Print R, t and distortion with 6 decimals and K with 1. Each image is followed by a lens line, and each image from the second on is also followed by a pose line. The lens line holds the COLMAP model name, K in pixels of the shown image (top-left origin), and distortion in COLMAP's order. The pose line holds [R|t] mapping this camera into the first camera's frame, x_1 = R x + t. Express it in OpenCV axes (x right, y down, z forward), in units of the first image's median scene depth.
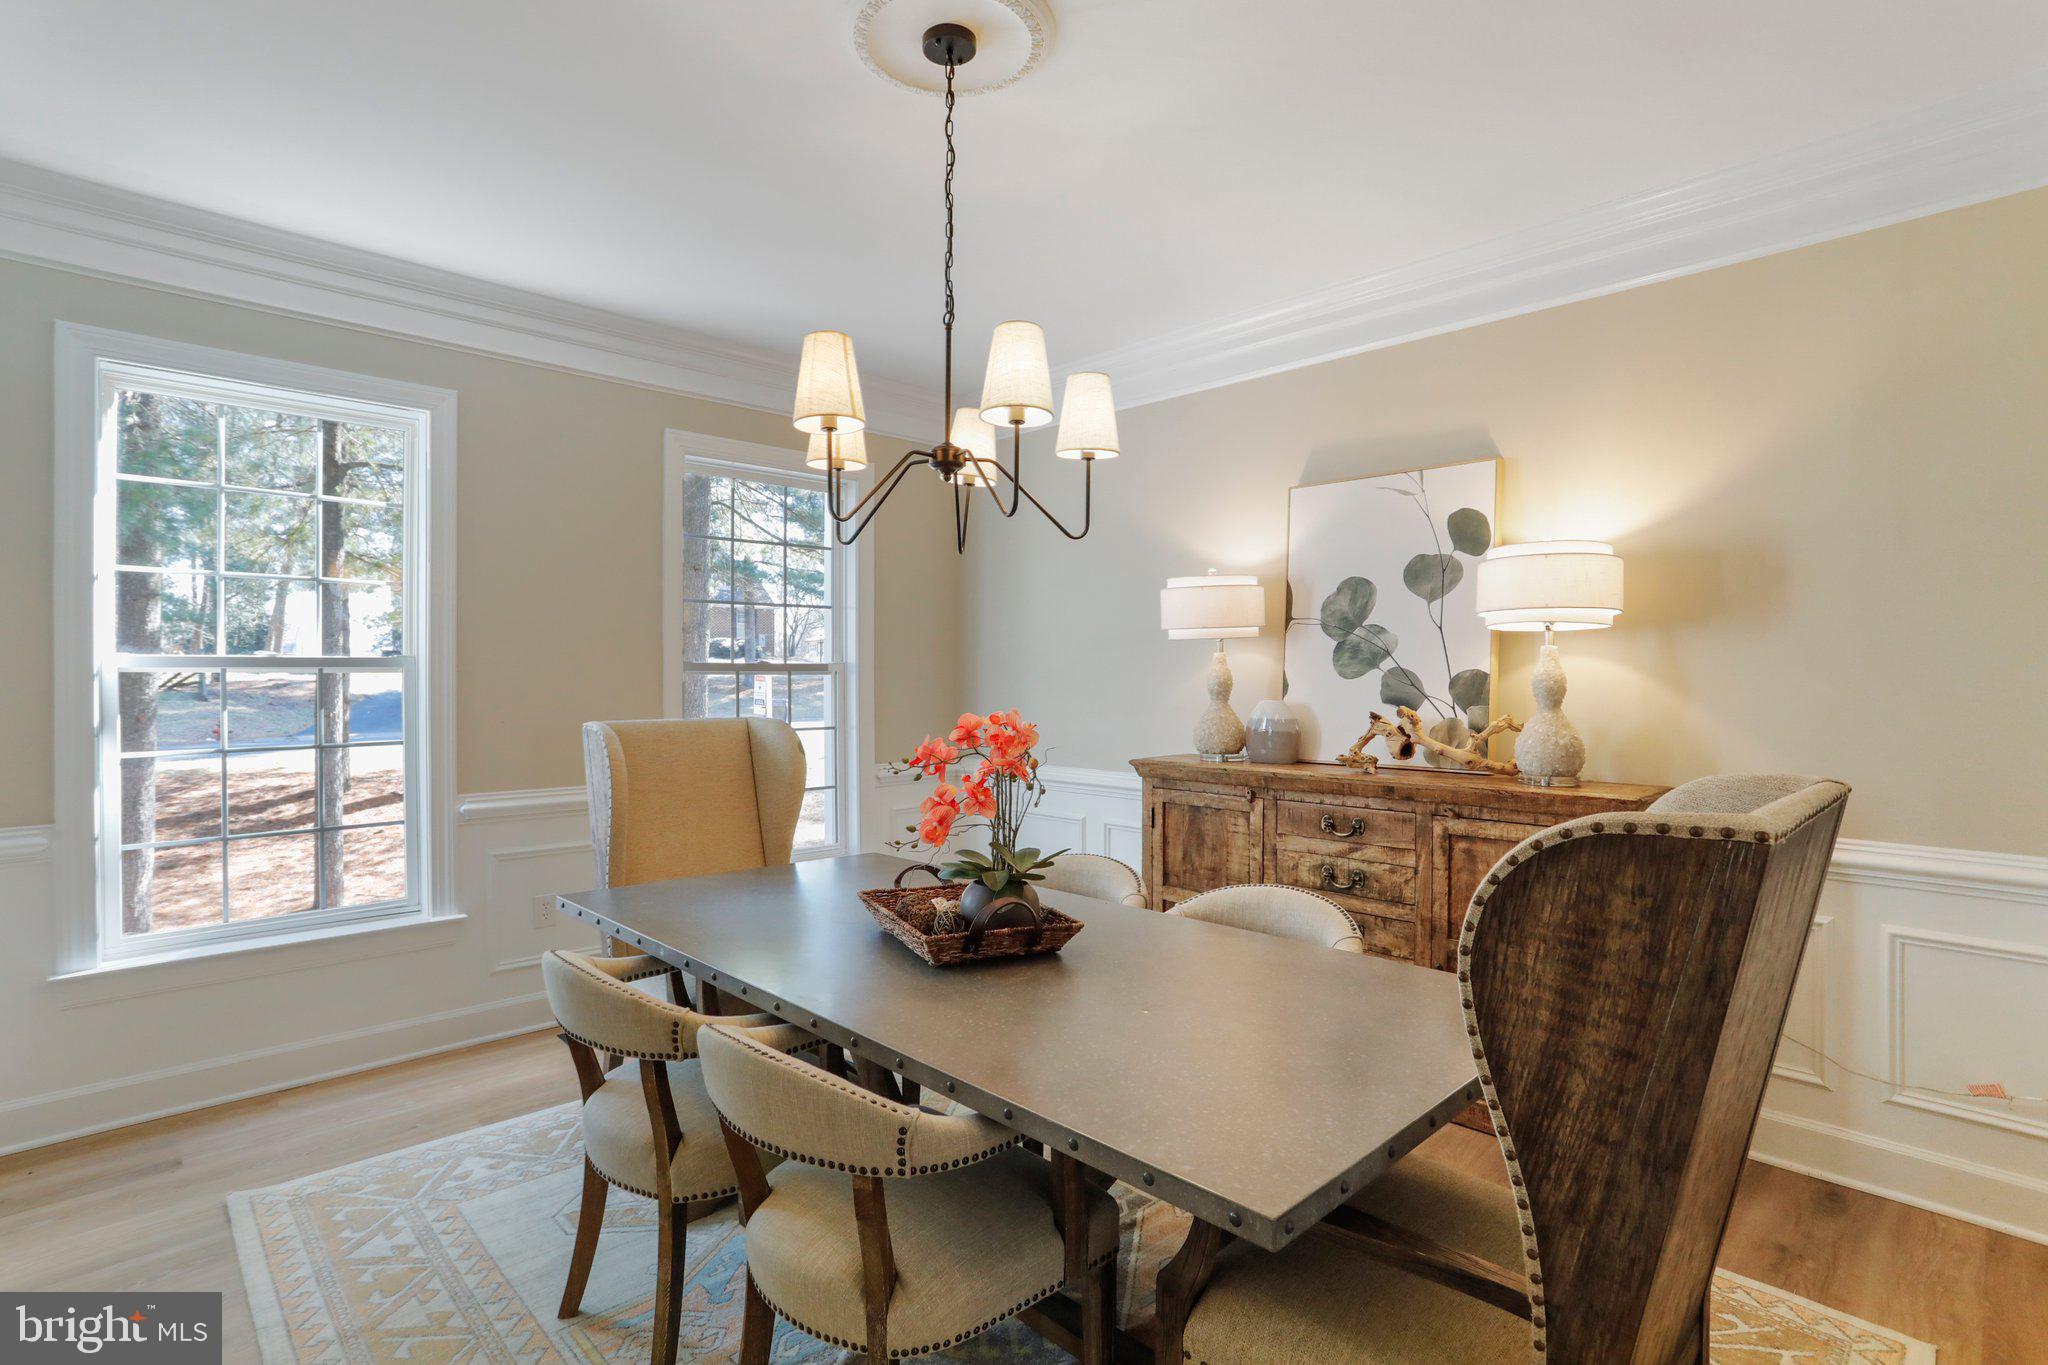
lens RADIAL K [[993.2, 0, 1020.4], [0, 993.2, 670.3], [0, 0, 1]] dist [-0.064754, 0.037450]
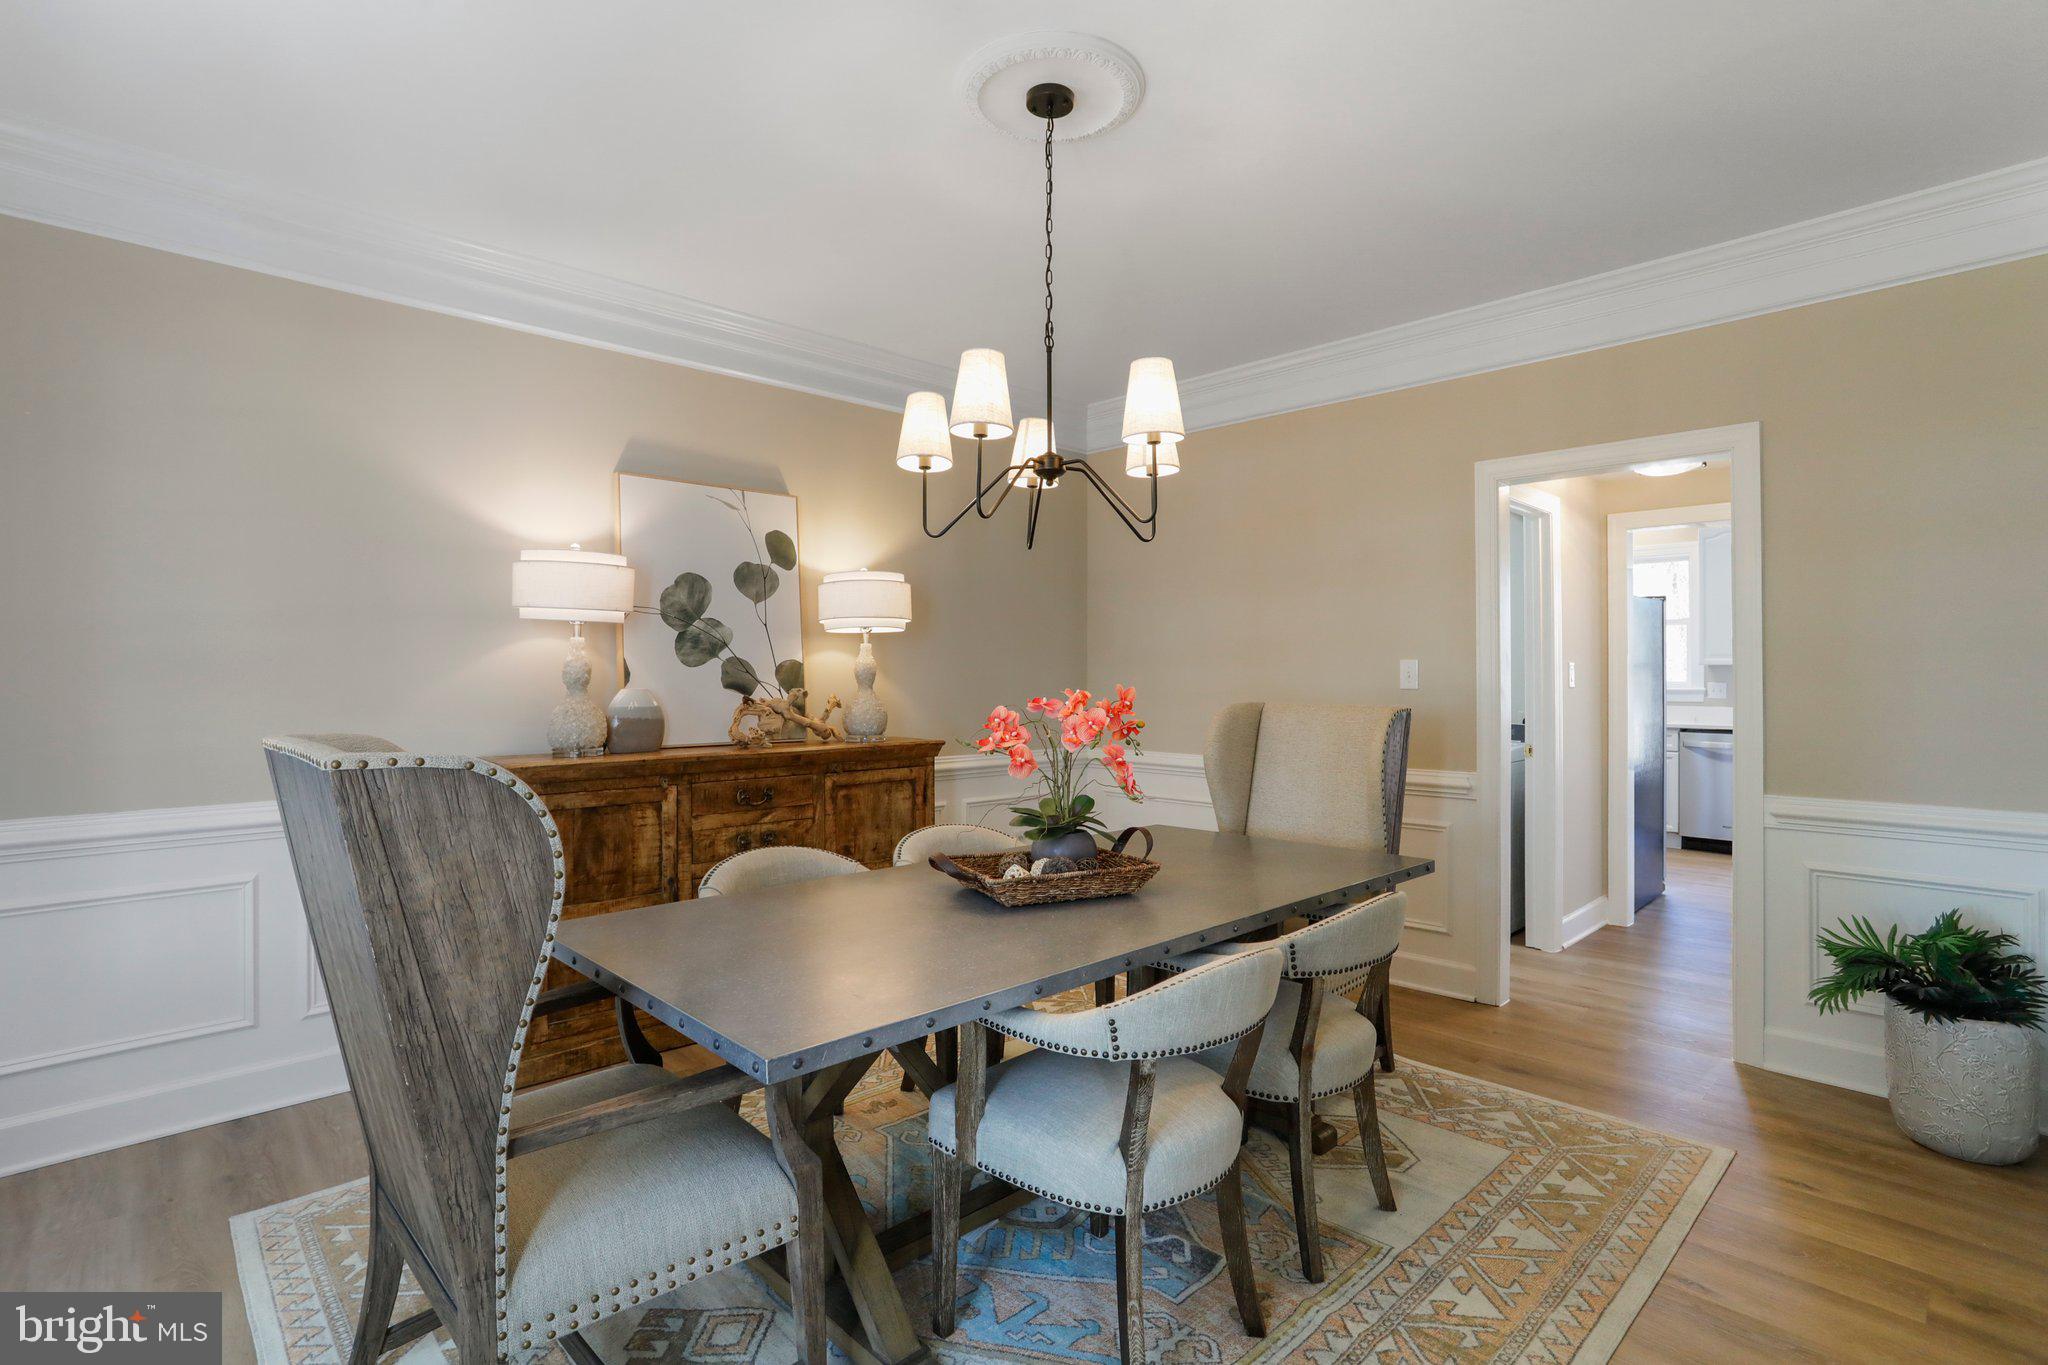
lens RADIAL K [[993.2, 0, 1020.4], [0, 993.2, 670.3], [0, 0, 1]] dist [-0.064754, 0.037450]
pose [[0.007418, 0.004486, 0.999962, -0.779582], [-0.004261, 0.999981, -0.004454, 0.016432], [-0.999963, -0.004228, 0.007437, 0.662854]]
